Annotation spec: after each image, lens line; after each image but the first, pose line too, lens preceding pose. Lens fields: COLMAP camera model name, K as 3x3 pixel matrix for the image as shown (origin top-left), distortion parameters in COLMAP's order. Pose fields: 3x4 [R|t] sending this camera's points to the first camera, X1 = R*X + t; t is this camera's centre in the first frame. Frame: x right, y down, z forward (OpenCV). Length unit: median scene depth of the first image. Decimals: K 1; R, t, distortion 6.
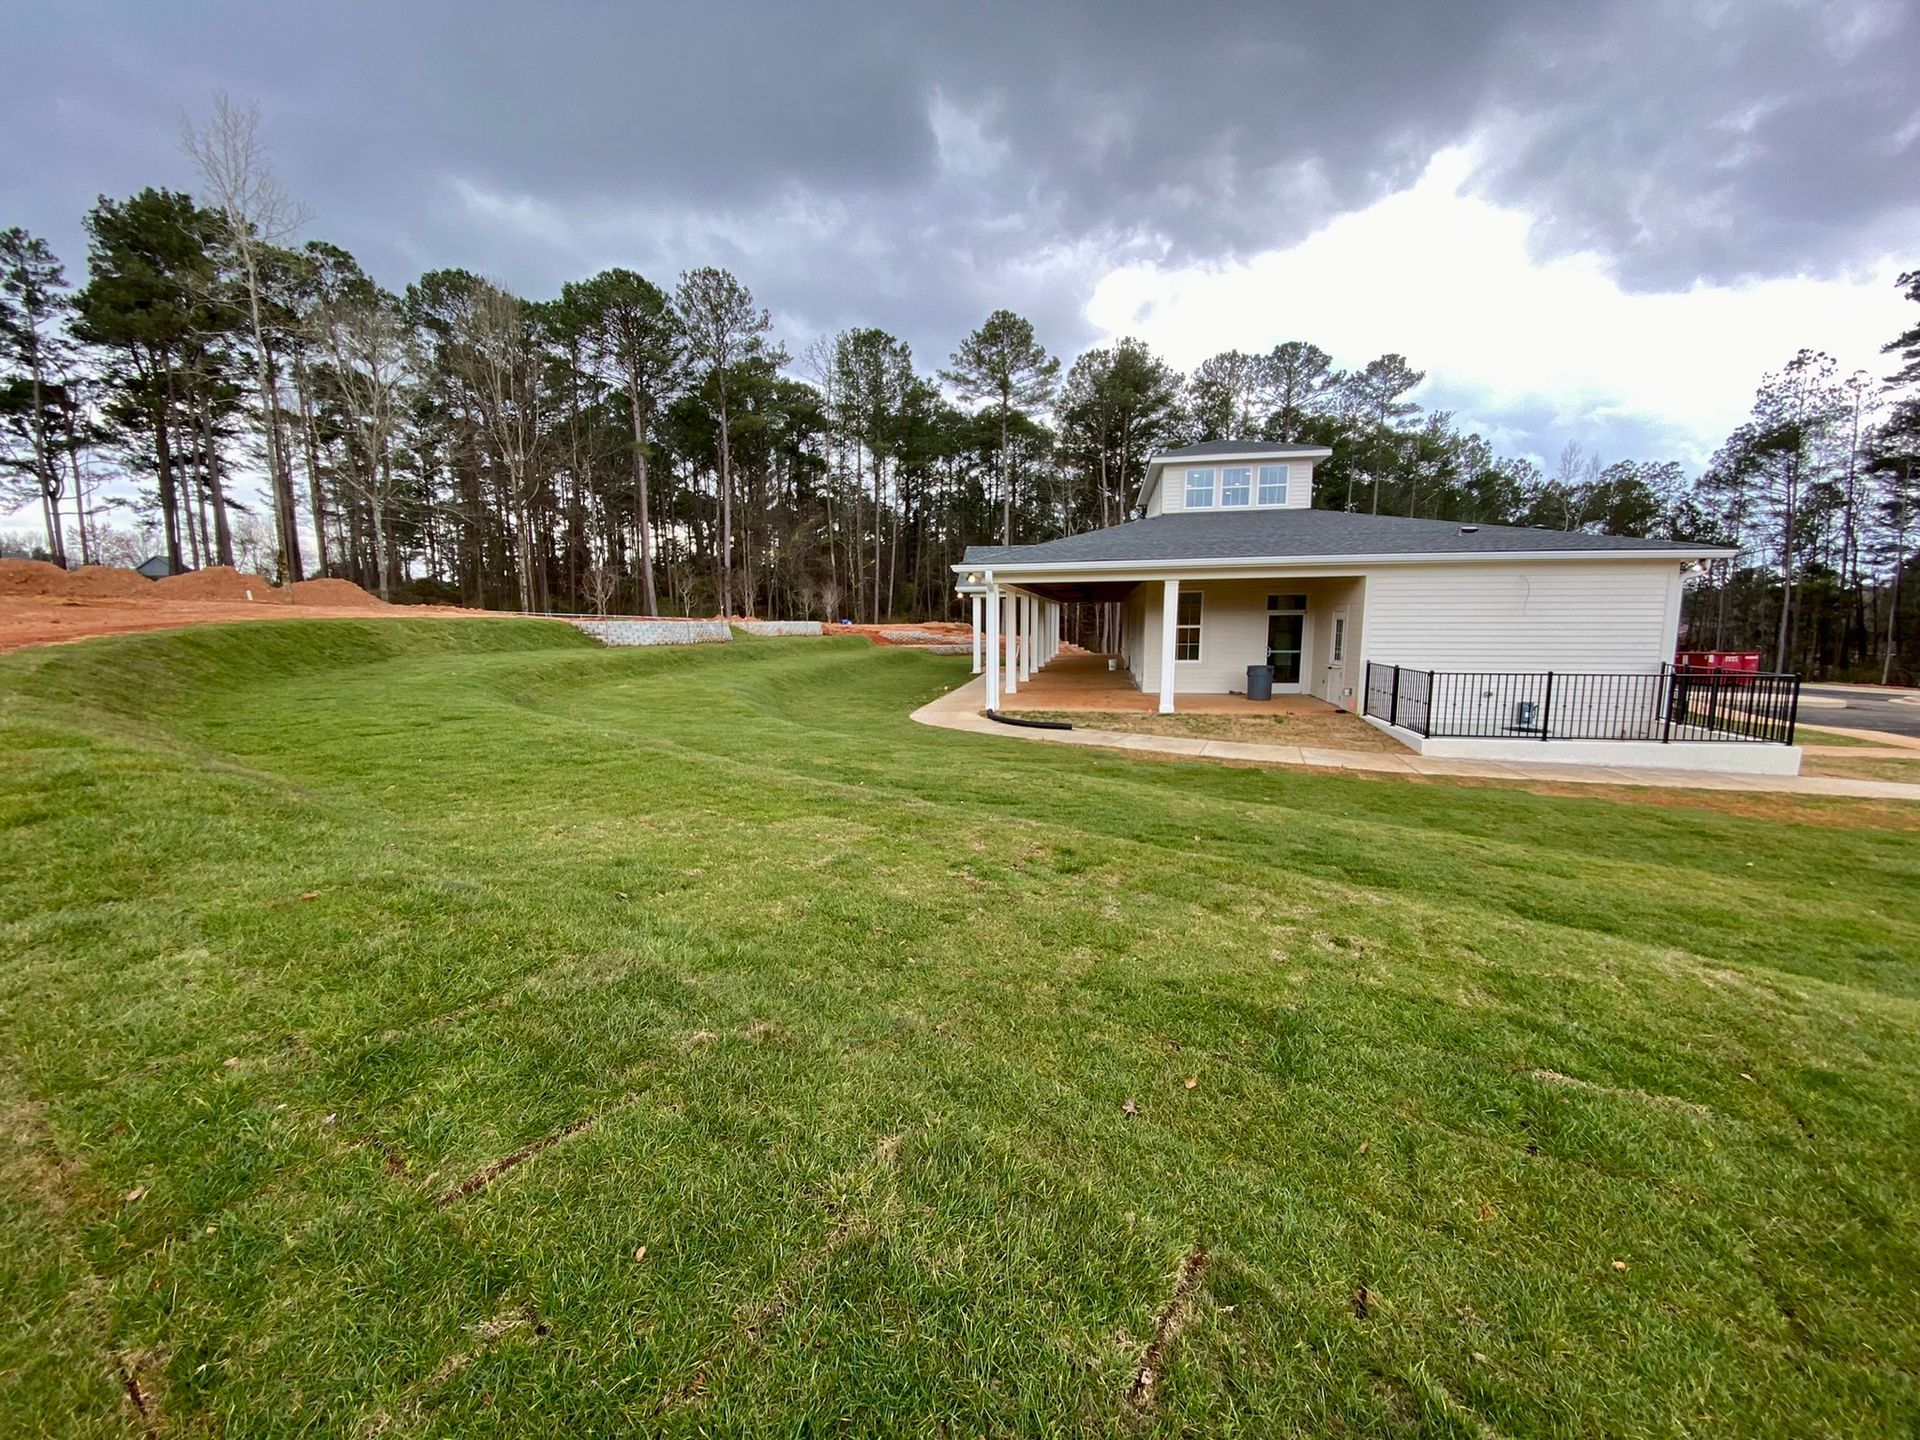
lens RADIAL K [[784.5, 0, 958.9], [0, 784.5, 728.6], [0, 0, 1]] dist [0.015663, -0.019022]
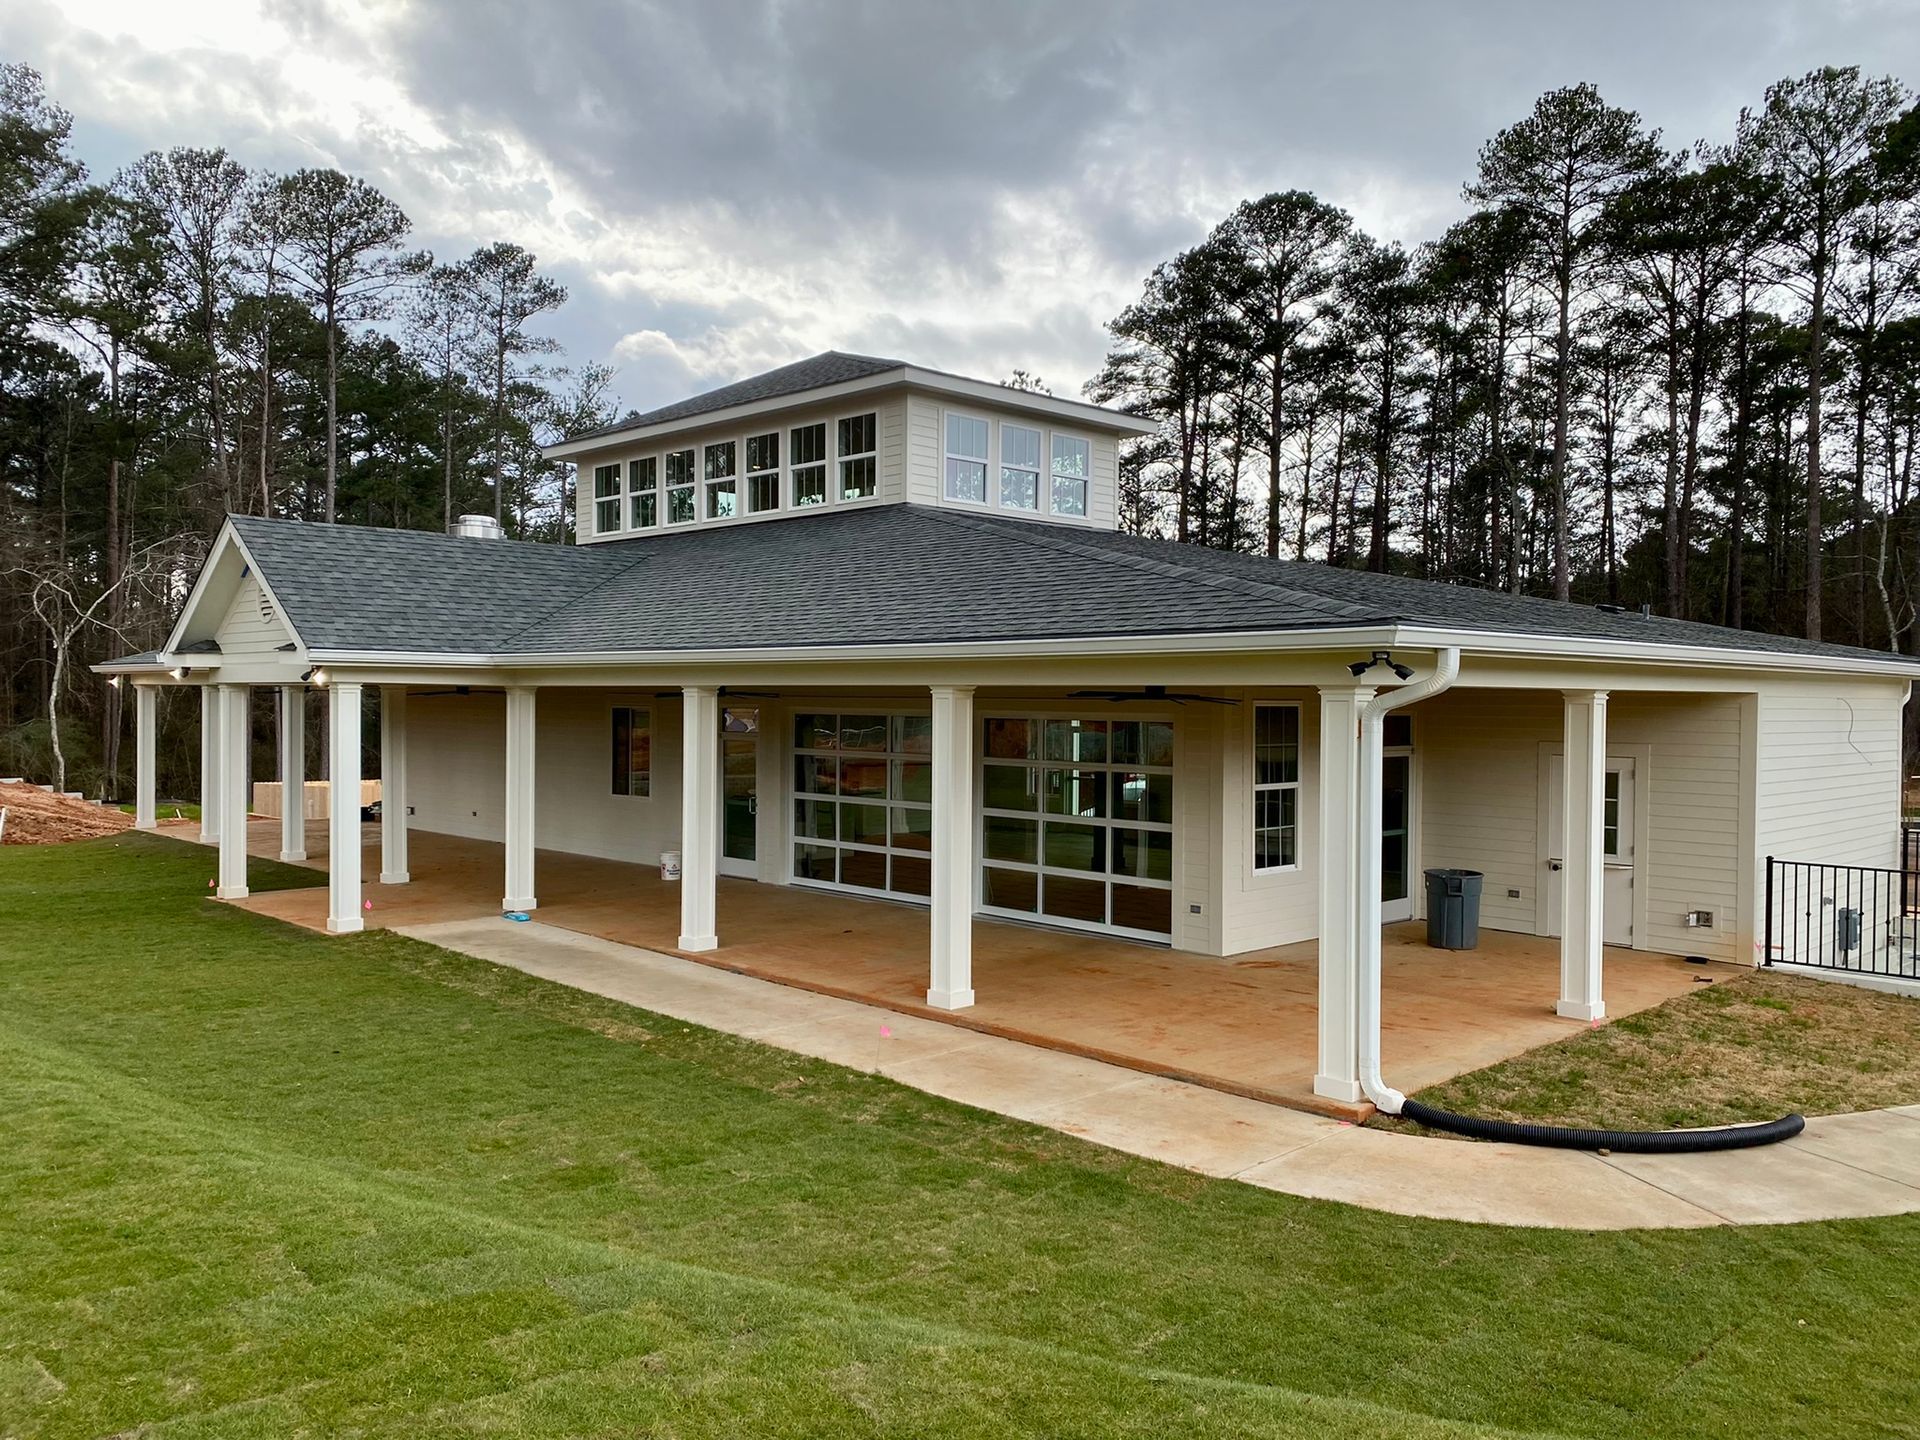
lens RADIAL K [[1467.9, 0, 960.0], [0, 1467.9, 720.0], [0, 0, 1]] dist [0.013662, -0.008573]
pose [[0.580725, -0.004071, 0.814090, -0.111940], [0.104913, 0.992023, -0.069878, -0.032770], [-0.807312, 0.125989, 0.576519, 0.174523]]
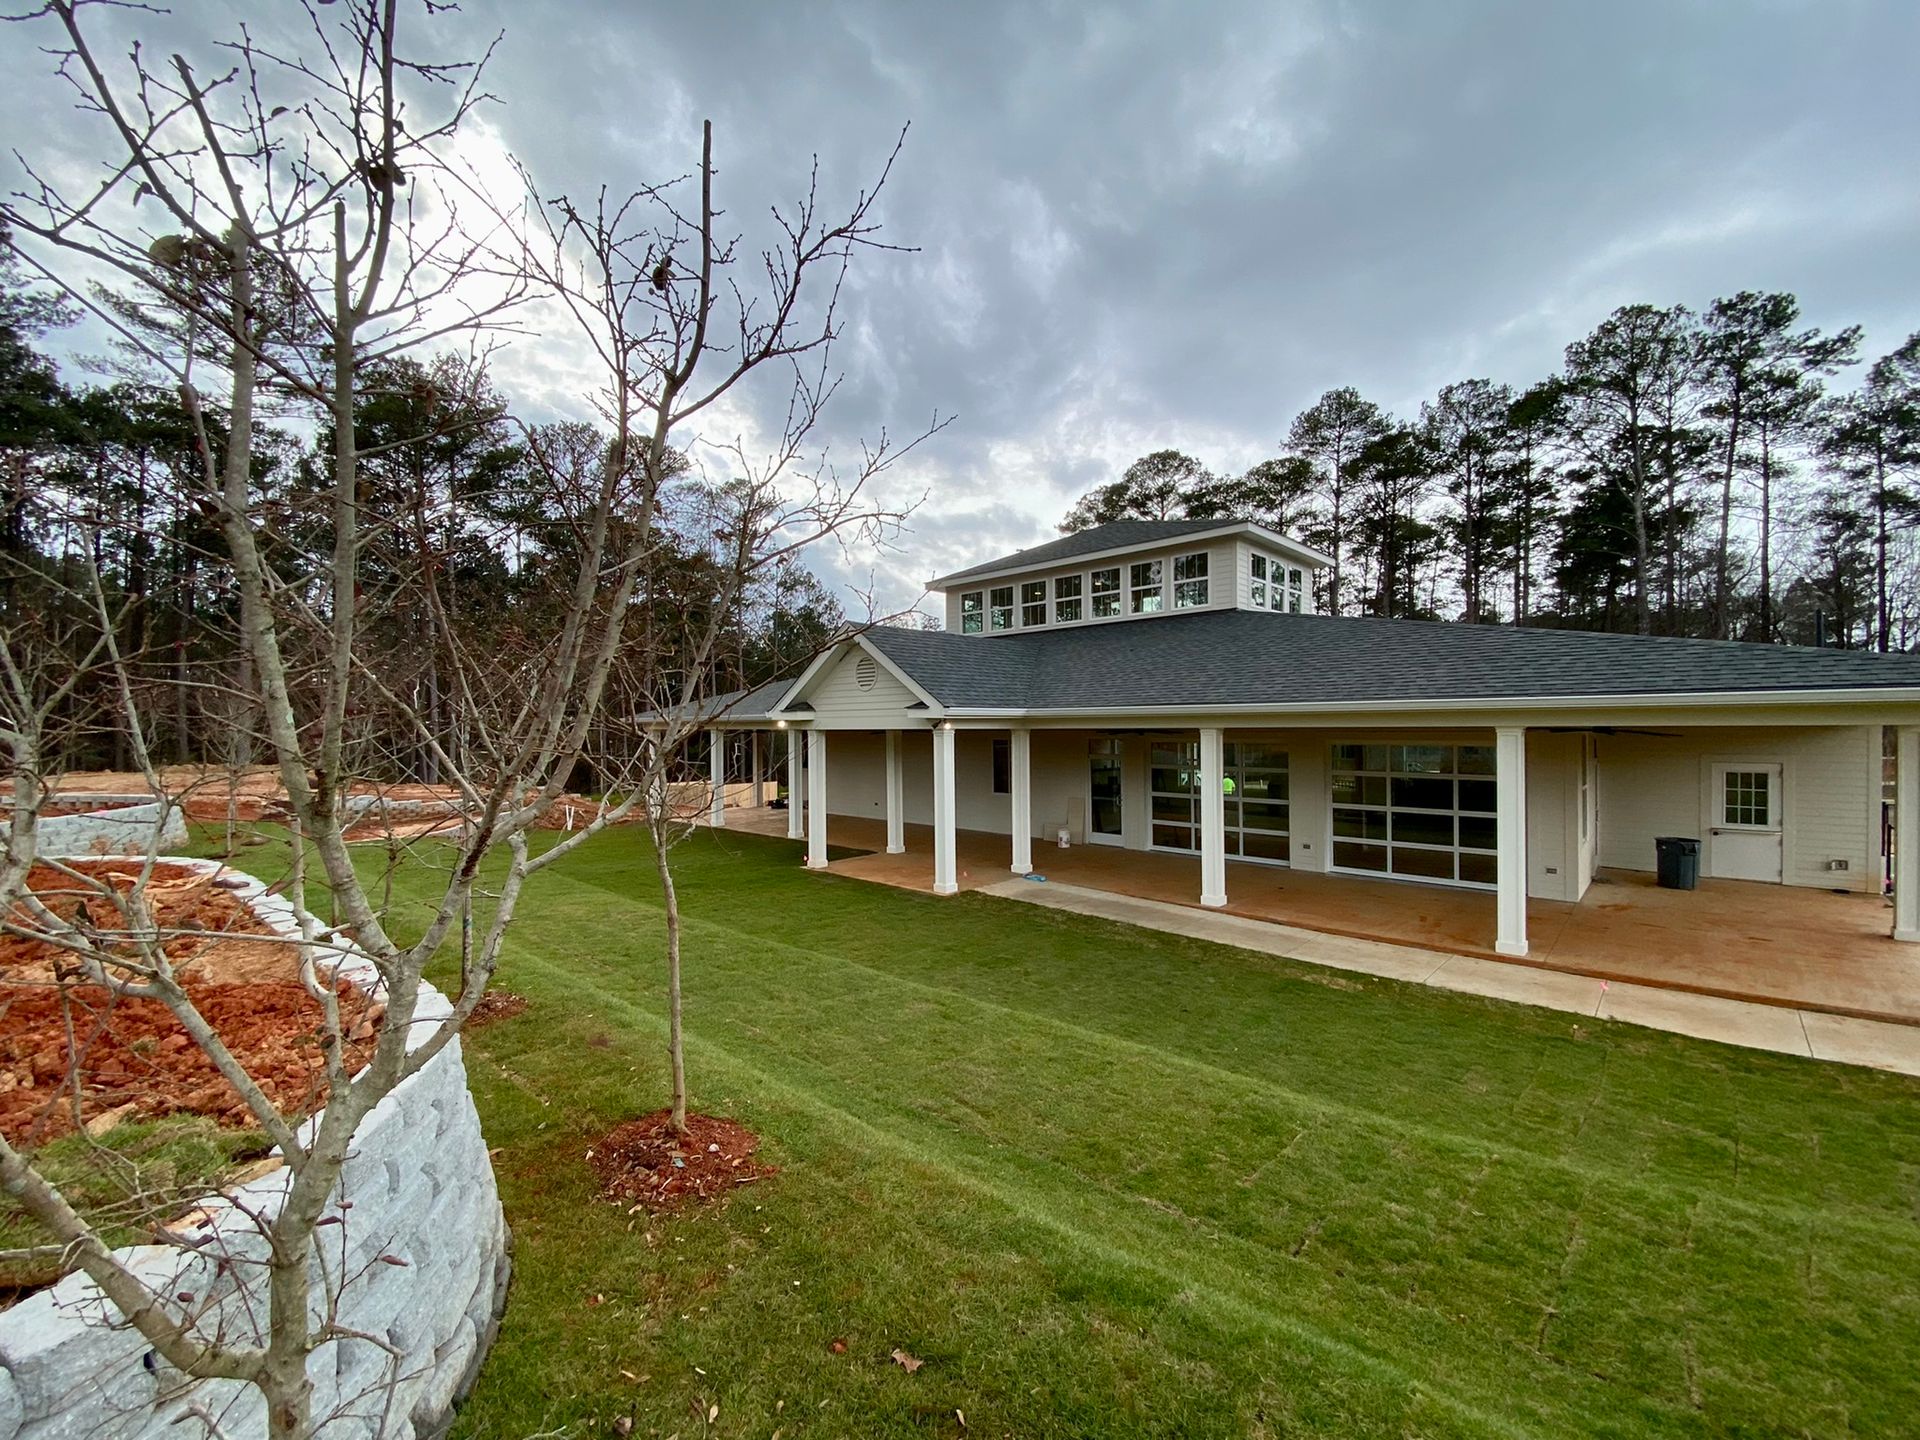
lens RADIAL K [[784.5, 0, 958.9], [0, 784.5, 728.6], [0, 0, 1]] dist [0.015663, -0.019022]
pose [[0.546065, -0.002641, 0.837739, -0.130558], [0.124971, 0.989063, -0.078342, -0.048330], [-0.828369, 0.147473, 0.540422, 0.271972]]
